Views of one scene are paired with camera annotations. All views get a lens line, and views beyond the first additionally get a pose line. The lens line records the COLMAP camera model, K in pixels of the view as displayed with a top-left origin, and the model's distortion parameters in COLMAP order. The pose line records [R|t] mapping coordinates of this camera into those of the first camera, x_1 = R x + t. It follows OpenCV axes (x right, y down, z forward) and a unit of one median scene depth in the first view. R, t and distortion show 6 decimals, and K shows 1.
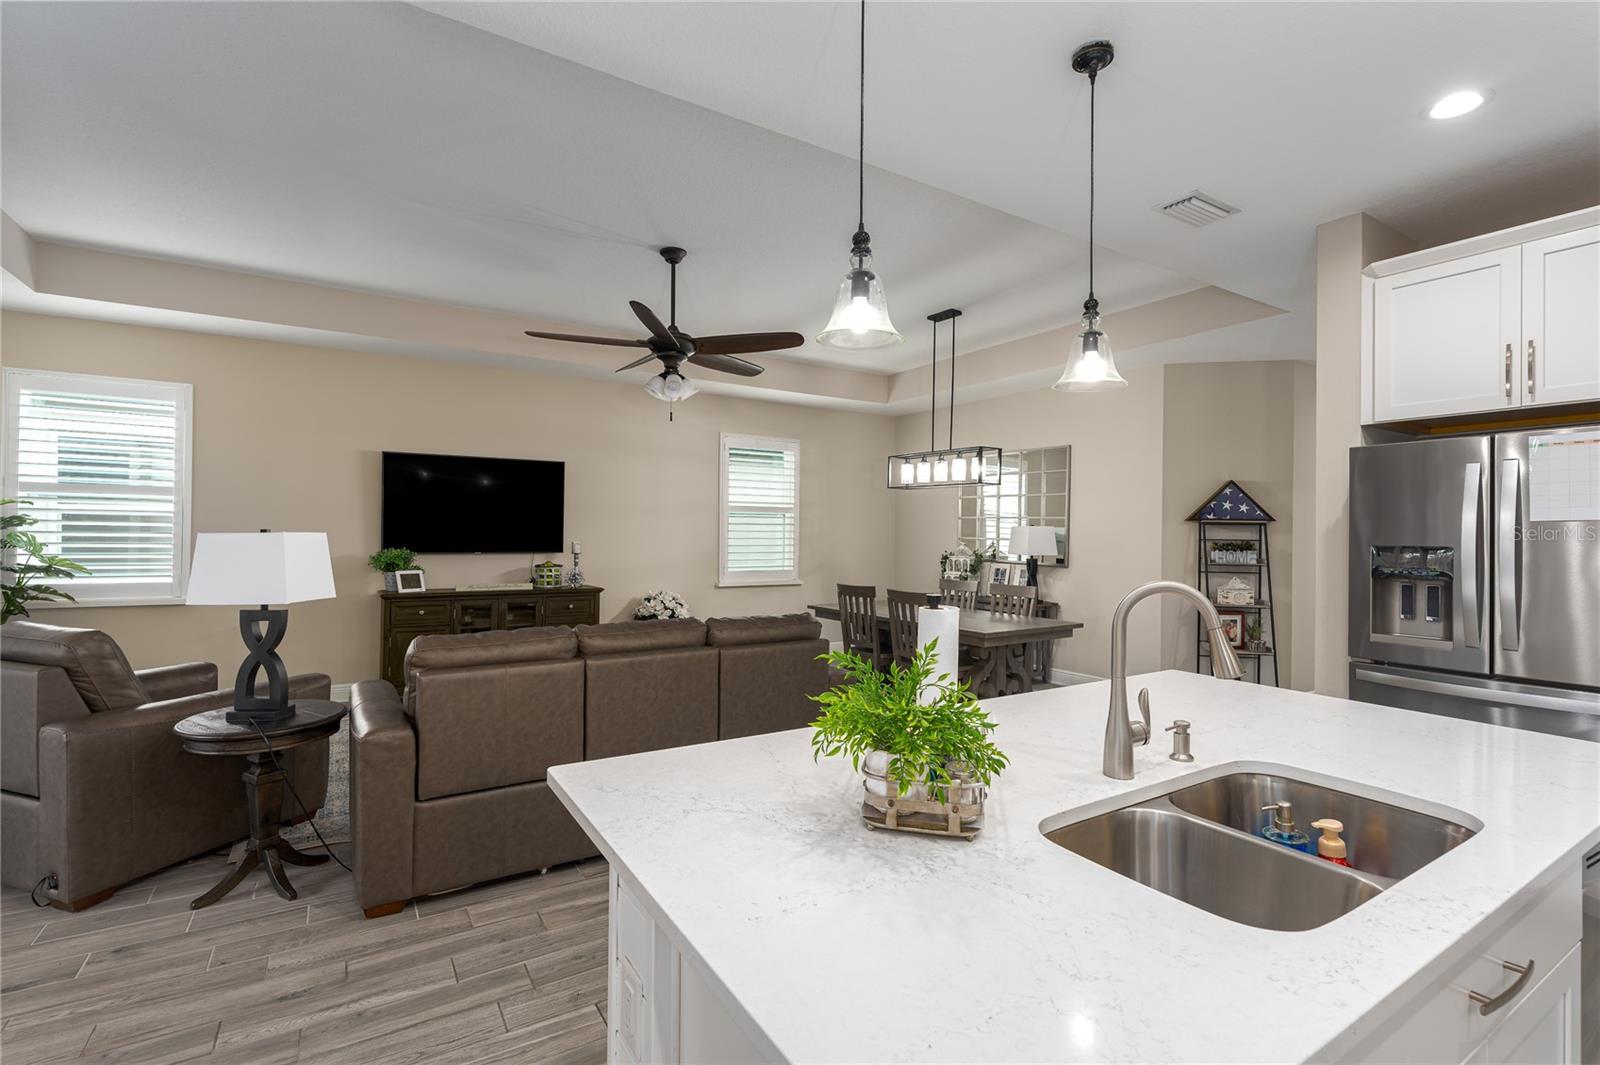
lens RADIAL K [[726.7, 0, 795.9], [0, 726.7, 532.5], [0, 0, 1]] dist [-0.005296, 0.000489]
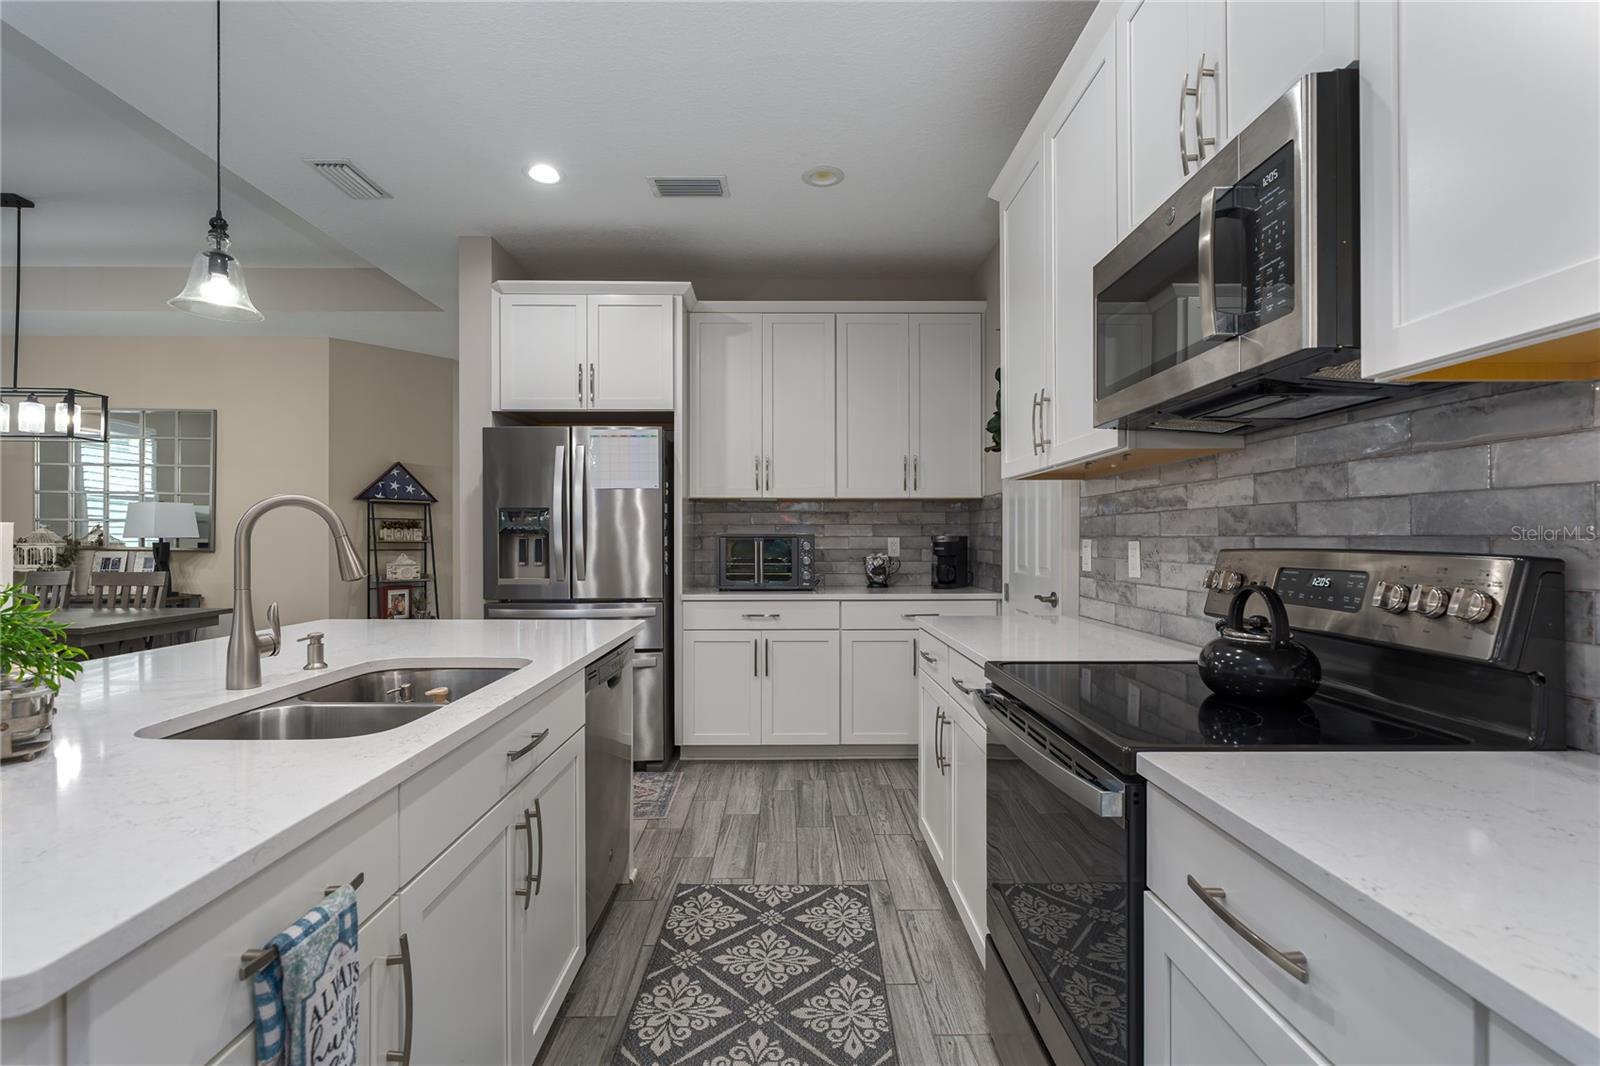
lens RADIAL K [[729.9, 0, 797.3], [0, 729.9, 540.8], [0, 0, 1]] dist [-0.001201, 0.000016]
pose [[0.520408, -0.012201, 0.853831, -0.004218], [0.003850, 0.999921, 0.011941, 0.031924], [-0.853909, -0.002927, 0.520414, -0.046509]]
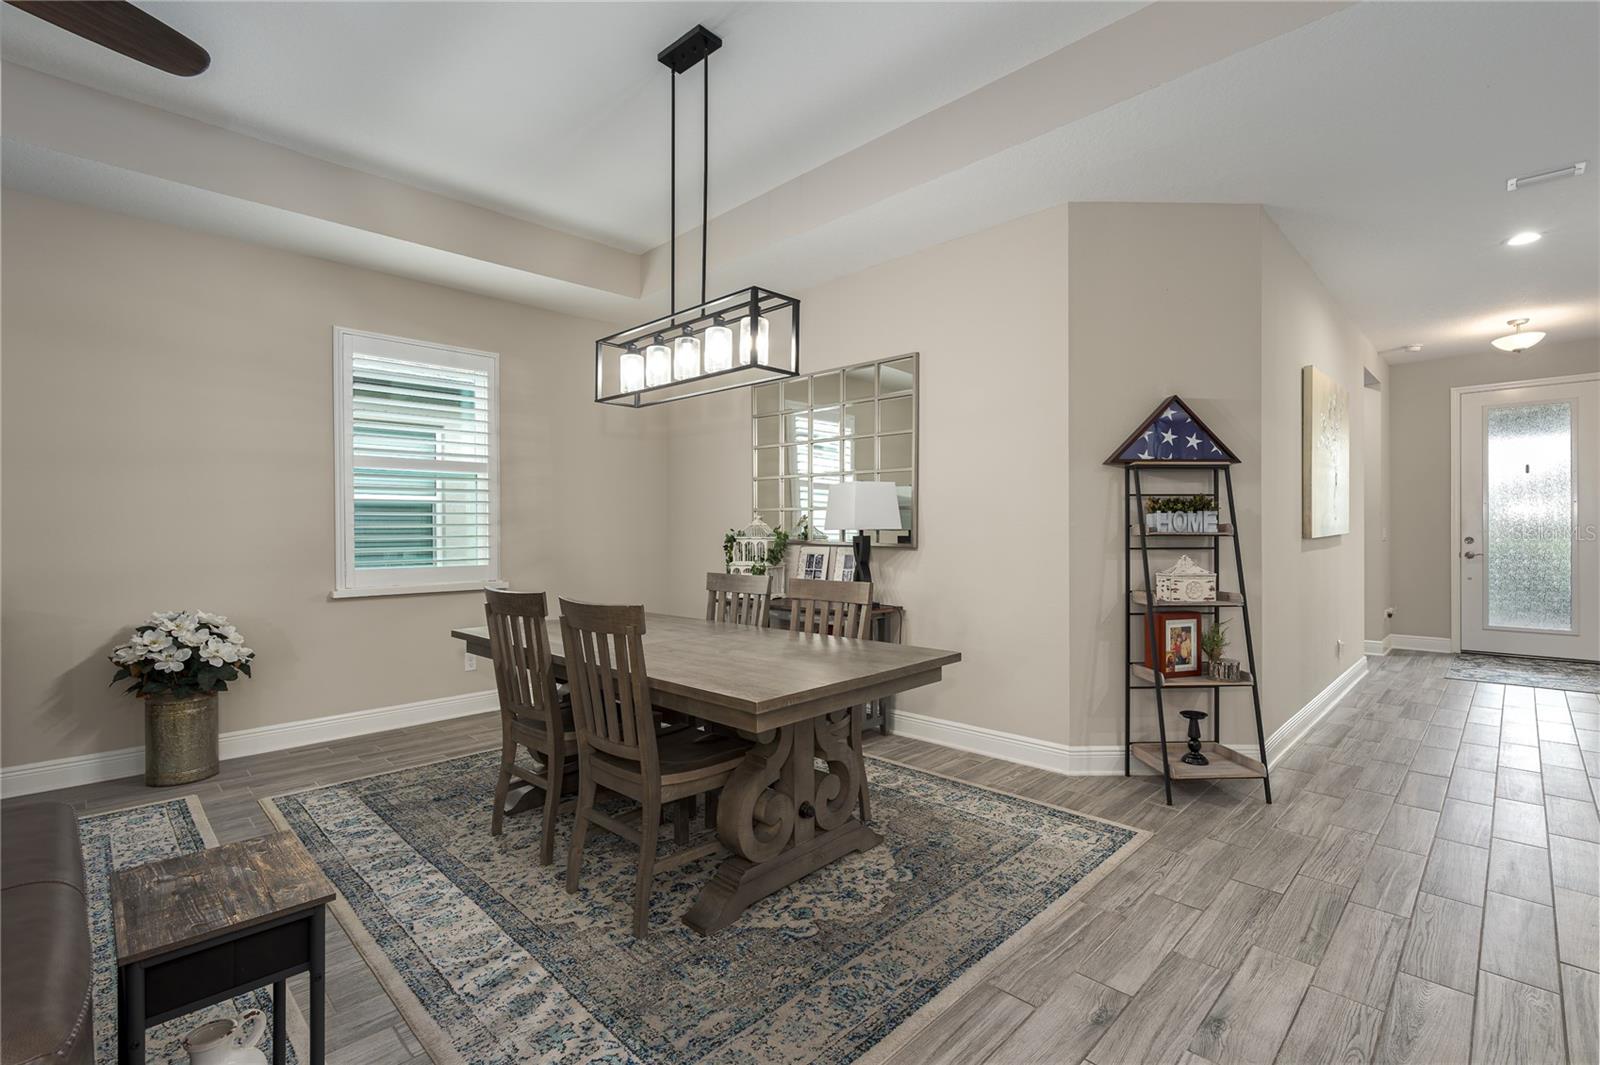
lens RADIAL K [[722.6, 0, 798.2], [0, 722.6, 533.8], [0, 0, 1]] dist [-0.003550, 0.000160]
pose [[0.974096, -0.016879, 0.225506, 0.158927], [0.015403, 0.999847, 0.008301, 0.033415], [-0.225611, -0.004613, 0.974206, 0.490467]]
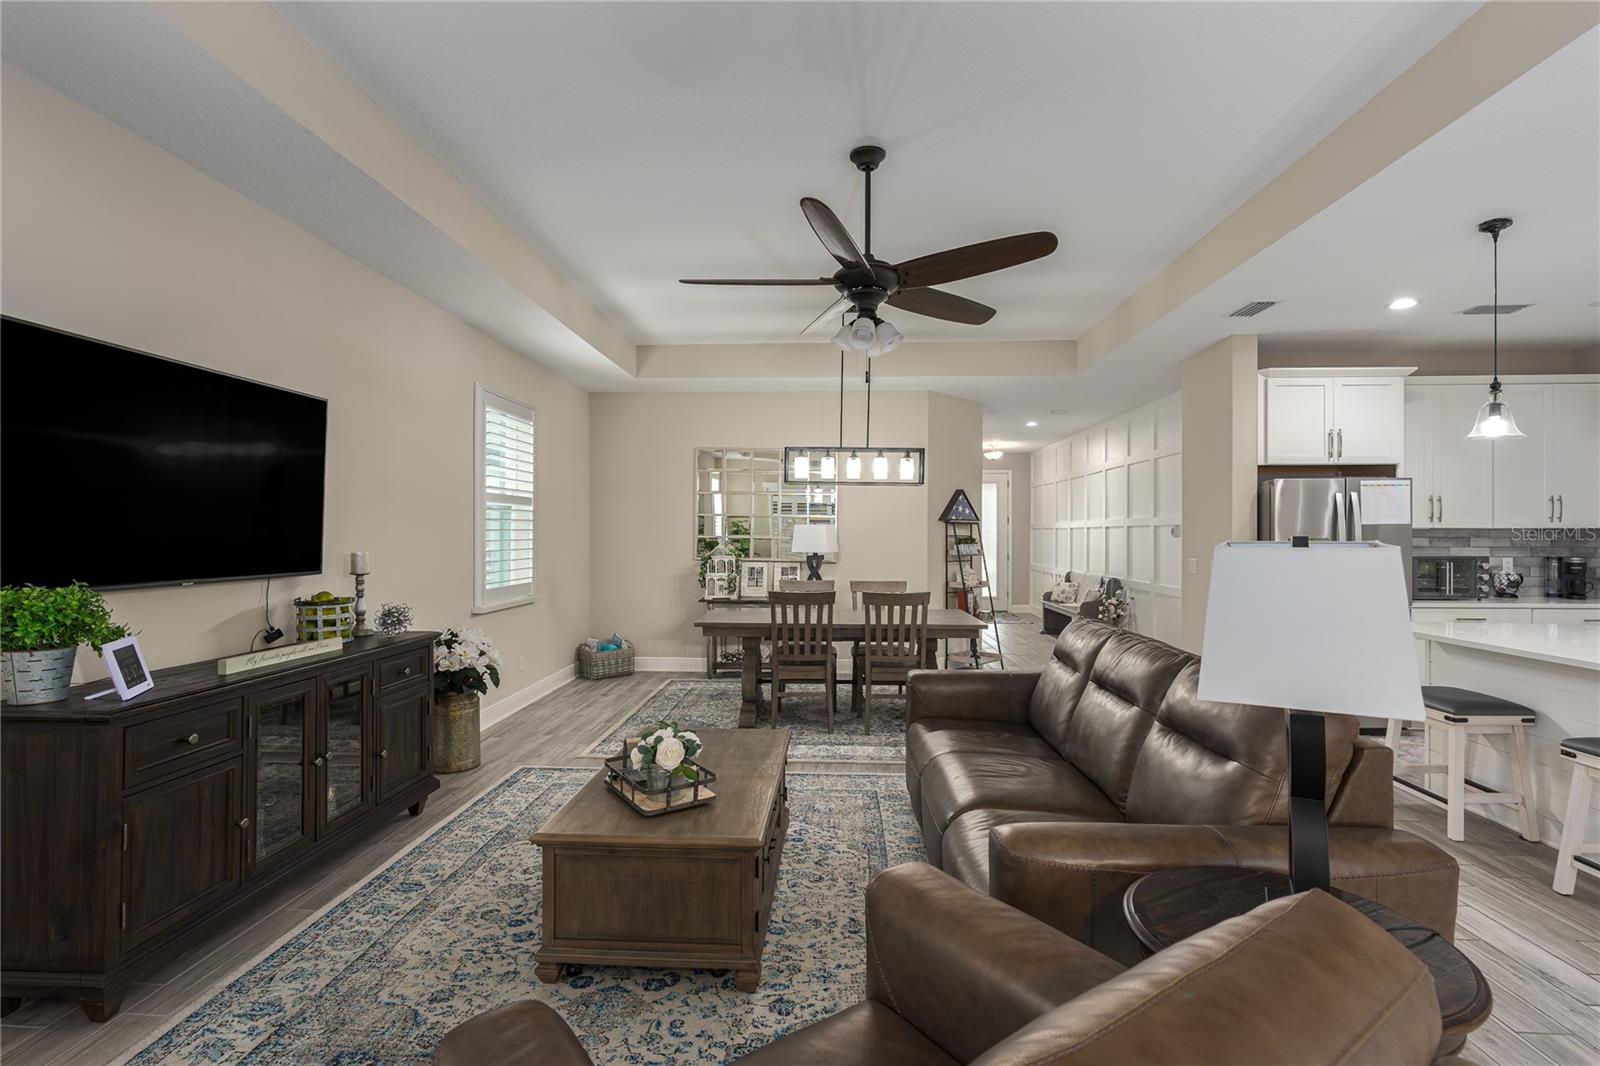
lens RADIAL K [[738.9, 0, 798.7], [0, 738.9, 530.6], [0, 0, 1]] dist [-0.000749, -0.000288]
pose [[0.573180, -0.003641, 0.819421, -0.653916], [0.001877, 0.999993, 0.003130, -0.003832], [-0.819427, -0.000256, 0.573183, 0.491327]]
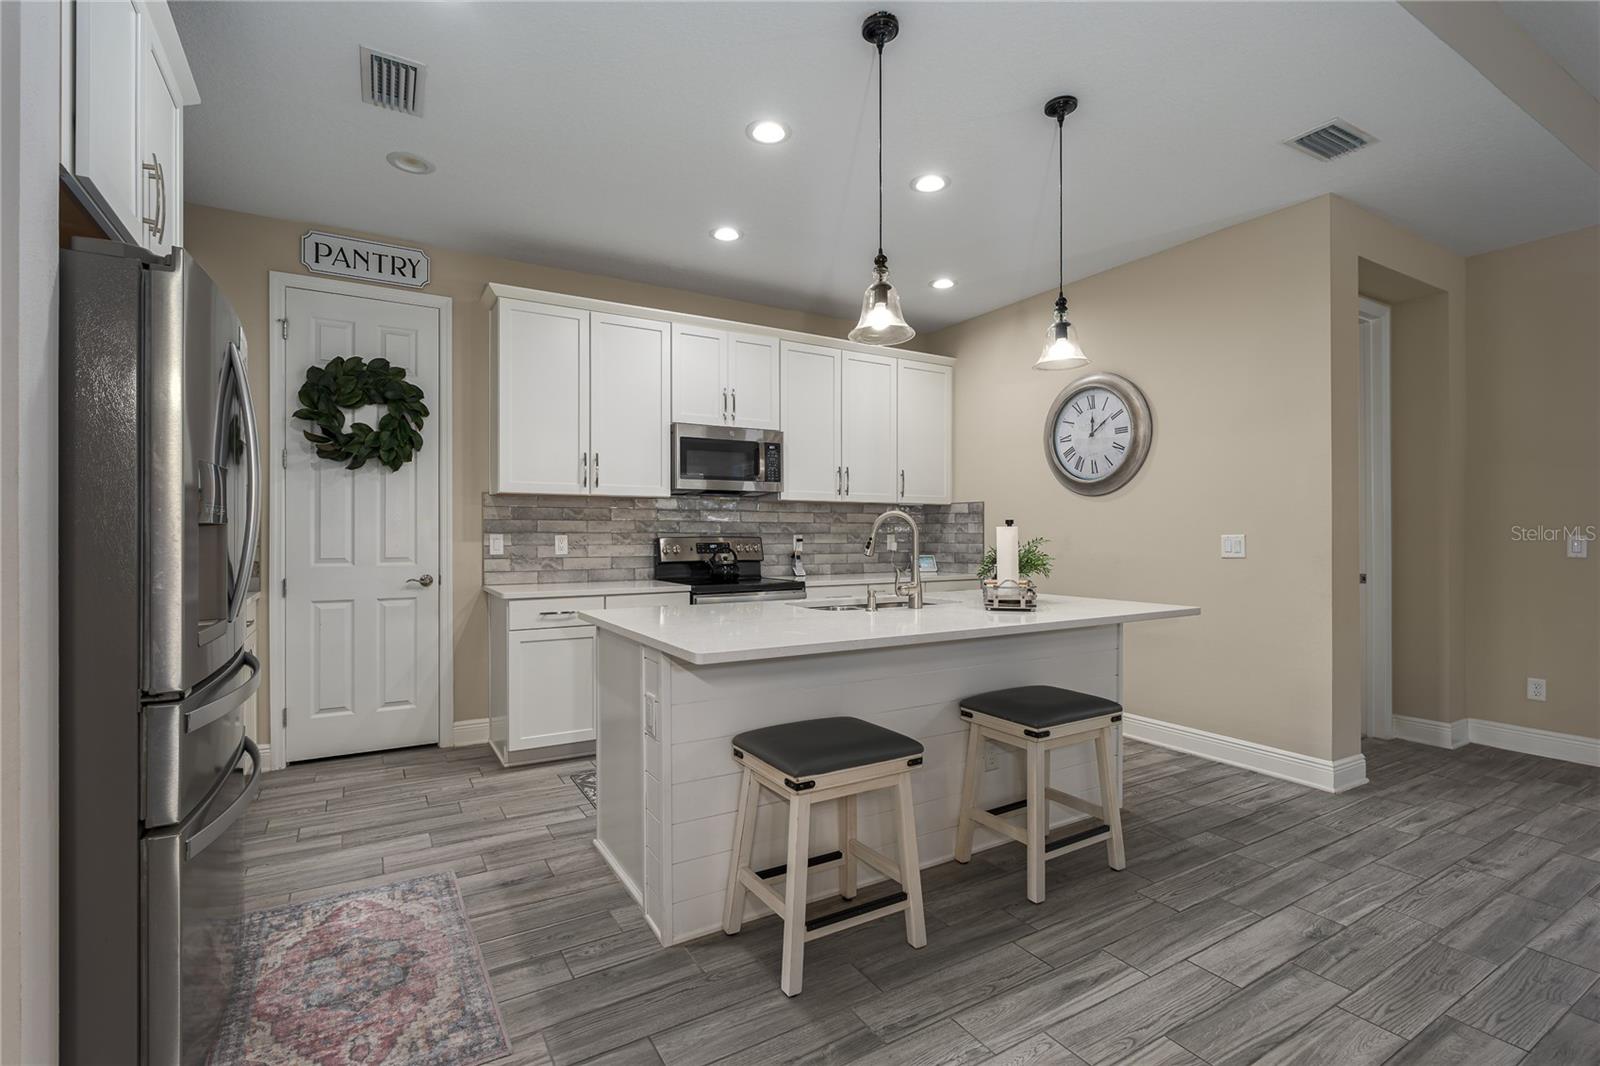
lens RADIAL K [[722.6, 0, 798.2], [0, 722.6, 534.3], [0, 0, 1]] dist [-0.003550, 0.000160]
pose [[-0.999840, -0.010172, 0.014681, 0.190077], [-0.010158, 0.999948, 0.001020, 0.034335], [-0.014691, 0.000870, -0.999892, 0.773226]]
